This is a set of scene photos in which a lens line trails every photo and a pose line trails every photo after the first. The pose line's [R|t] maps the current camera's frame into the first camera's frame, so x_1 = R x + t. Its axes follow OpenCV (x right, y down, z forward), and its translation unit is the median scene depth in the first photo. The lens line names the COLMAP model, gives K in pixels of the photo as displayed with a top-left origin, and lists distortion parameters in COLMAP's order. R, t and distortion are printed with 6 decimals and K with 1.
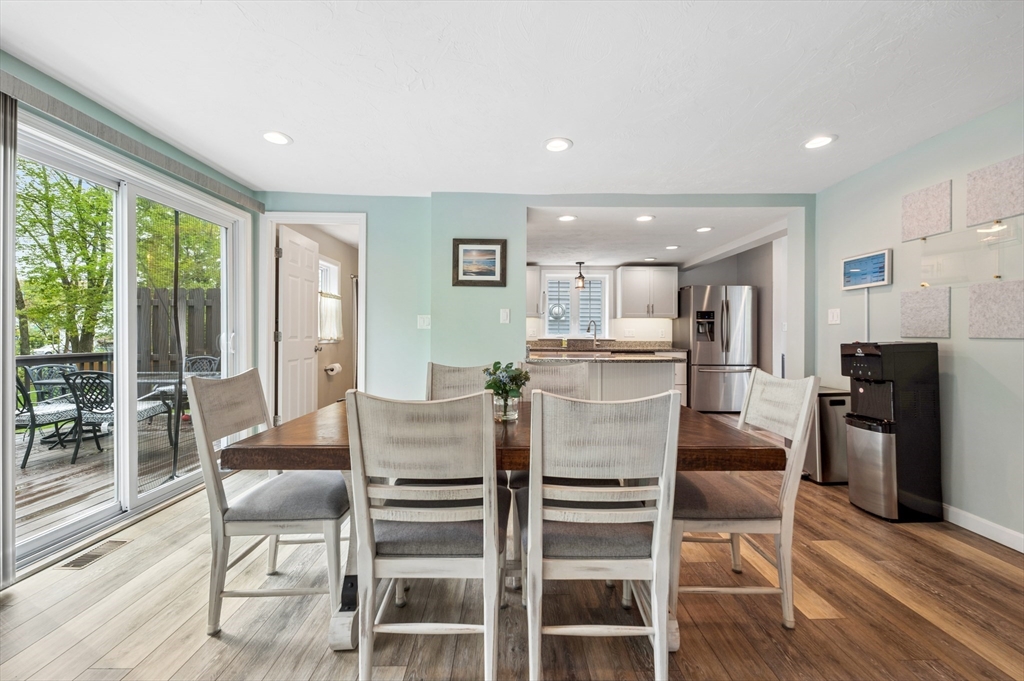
lens RADIAL K [[412.1, 0, 507.0], [0, 412.1, 332.1], [0, 0, 1]] dist [-0.002251, 0.000460]
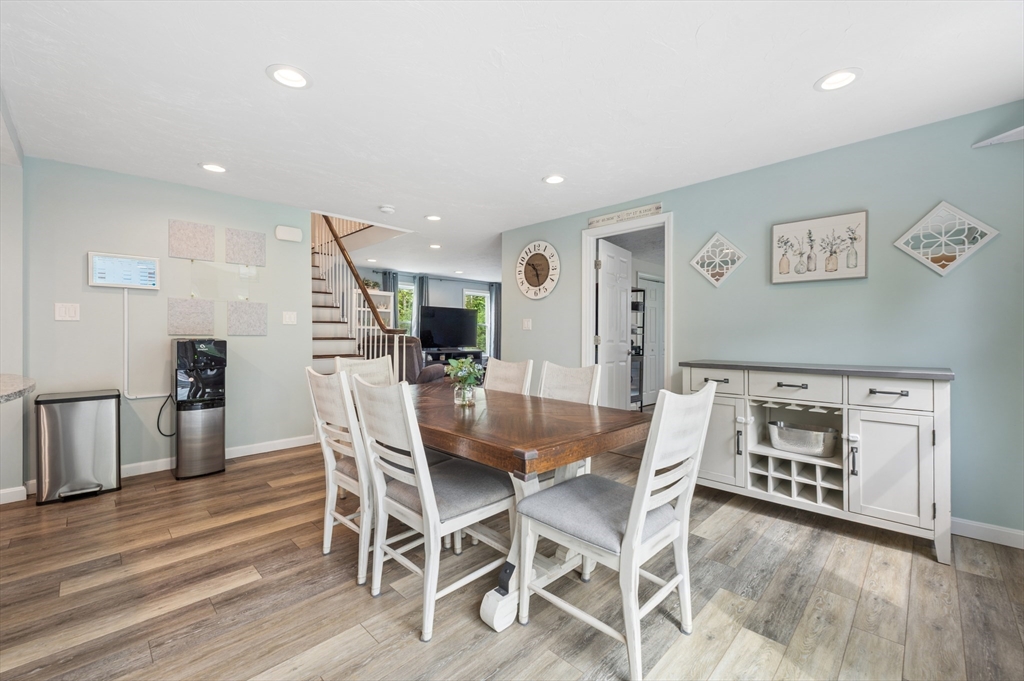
lens RADIAL K [[412.1, 0, 513.2], [0, 412.1, 339.5], [0, 0, 1]] dist [-0.002251, 0.000460]
pose [[-0.710771, -0.015962, 0.703242, -0.288099], [-0.011098, 0.999873, 0.011478, 0.000484], [-0.703336, 0.000353, -0.710858, 0.532990]]
